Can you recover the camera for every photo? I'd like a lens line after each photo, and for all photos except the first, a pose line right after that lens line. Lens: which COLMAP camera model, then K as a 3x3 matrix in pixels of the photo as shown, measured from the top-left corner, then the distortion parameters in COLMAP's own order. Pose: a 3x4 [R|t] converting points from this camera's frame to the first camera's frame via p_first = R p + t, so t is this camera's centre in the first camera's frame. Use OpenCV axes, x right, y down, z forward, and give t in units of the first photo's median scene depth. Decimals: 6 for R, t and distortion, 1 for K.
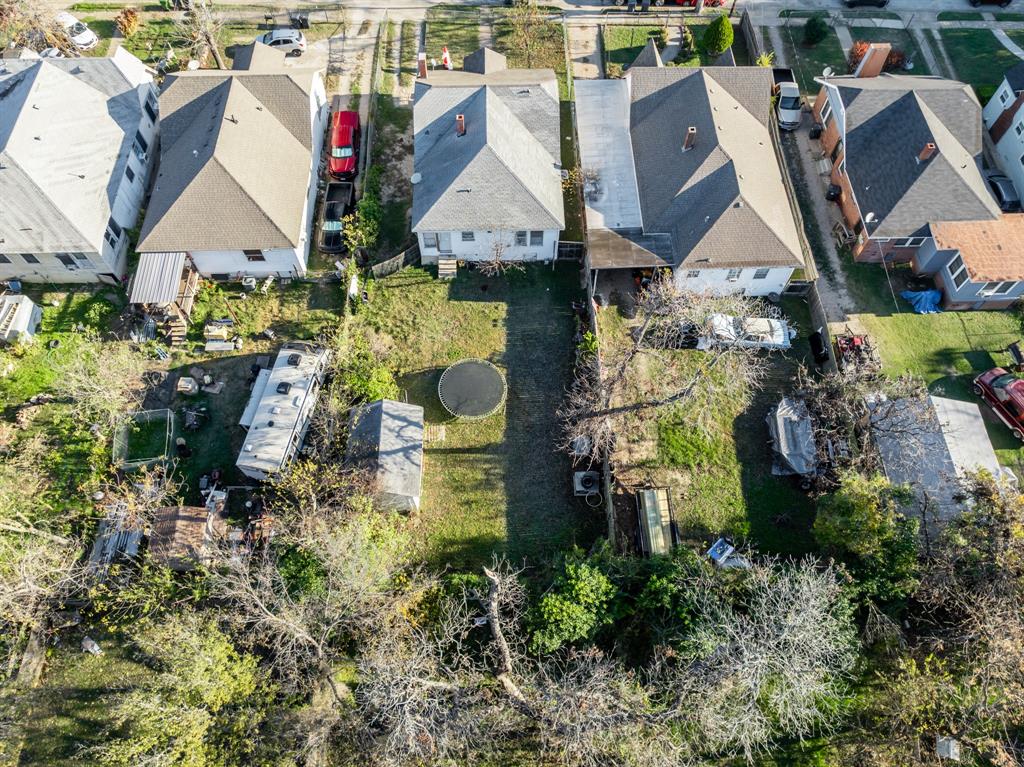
lens RADIAL K [[696.9, 0, 512.3], [0, 696.9, 383.8], [0, 0, 1]] dist [-0.022275, 0.005736]
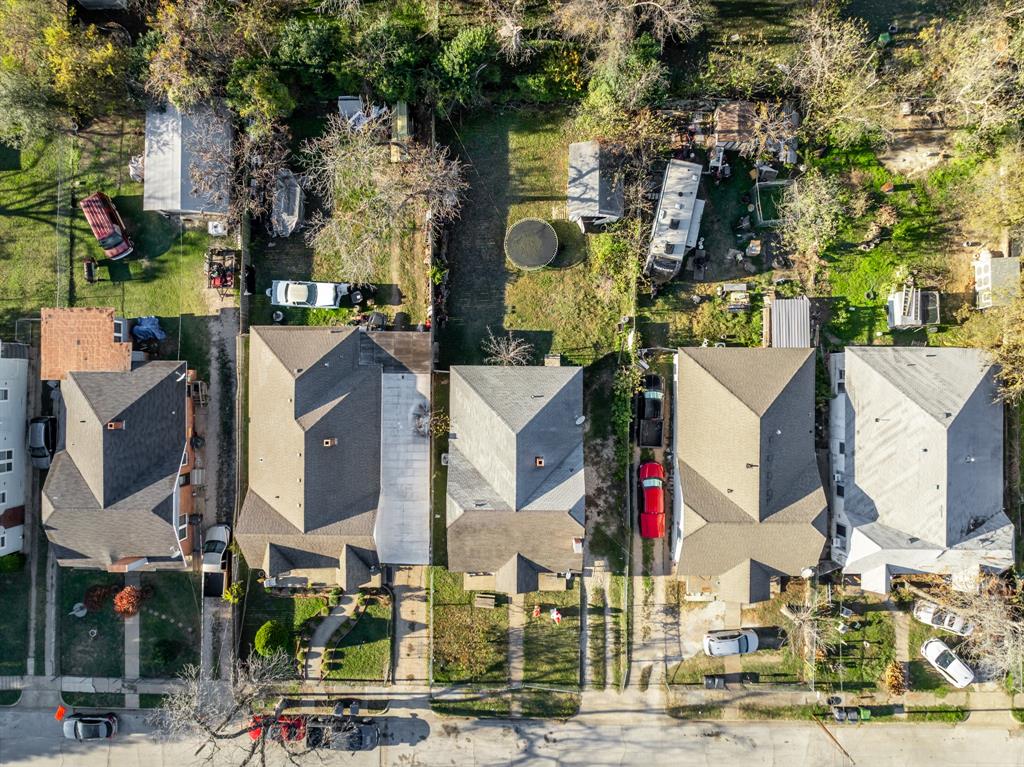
lens RADIAL K [[696.9, 0, 514.6], [0, 696.9, 379.2], [0, 0, 1]] dist [-0.022275, 0.005736]
pose [[-0.999512, -0.031018, -0.003788, -0.026939], [0.025714, -0.885288, 0.464332, -0.766186], [-0.017756, 0.464008, 0.885653, -0.017482]]
